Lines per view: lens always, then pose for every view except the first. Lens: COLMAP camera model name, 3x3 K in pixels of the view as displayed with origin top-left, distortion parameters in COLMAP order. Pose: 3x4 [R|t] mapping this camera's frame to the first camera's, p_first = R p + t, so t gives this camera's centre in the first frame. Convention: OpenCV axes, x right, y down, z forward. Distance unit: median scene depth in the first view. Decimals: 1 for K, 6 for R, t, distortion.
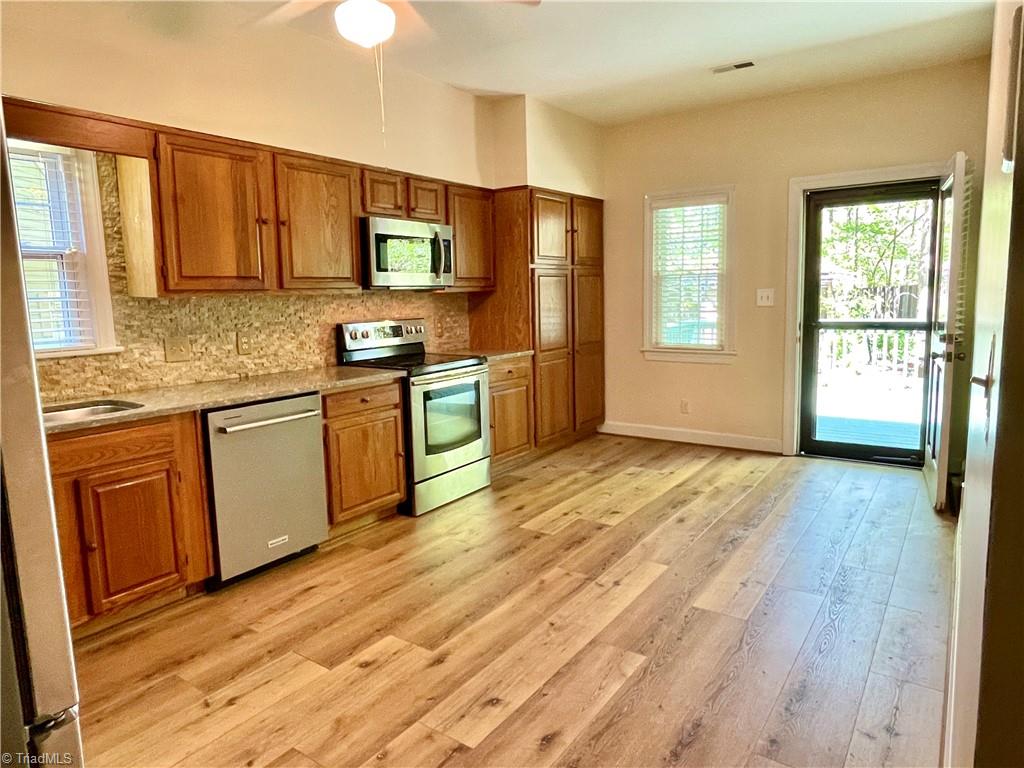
lens RADIAL K [[656.8, 0, 513.1], [0, 656.8, 379.5], [0, 0, 1]] dist [-0.000397, -0.006228]
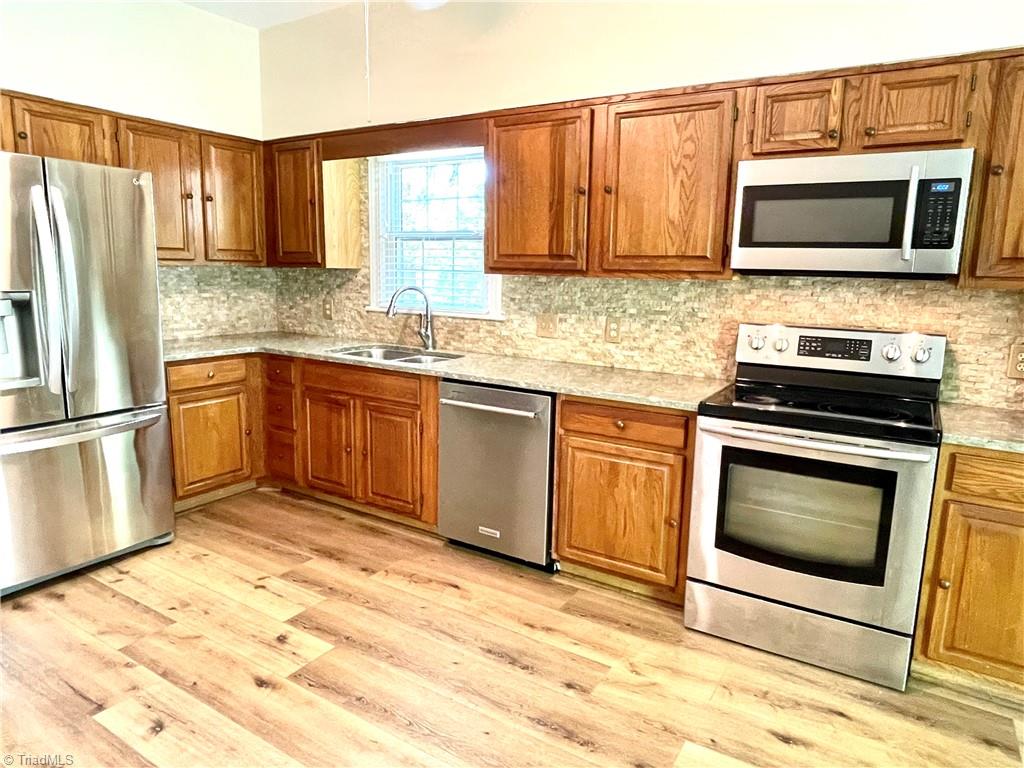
lens RADIAL K [[656.8, 0, 513.9], [0, 656.8, 383.3], [0, 0, 1]] dist [-0.000397, -0.006228]
pose [[0.044672, 0.192925, -0.980196, 0.526921], [-0.155684, 0.970532, 0.183928, -0.142841], [0.986796, 0.144384, 0.073391, 0.905736]]
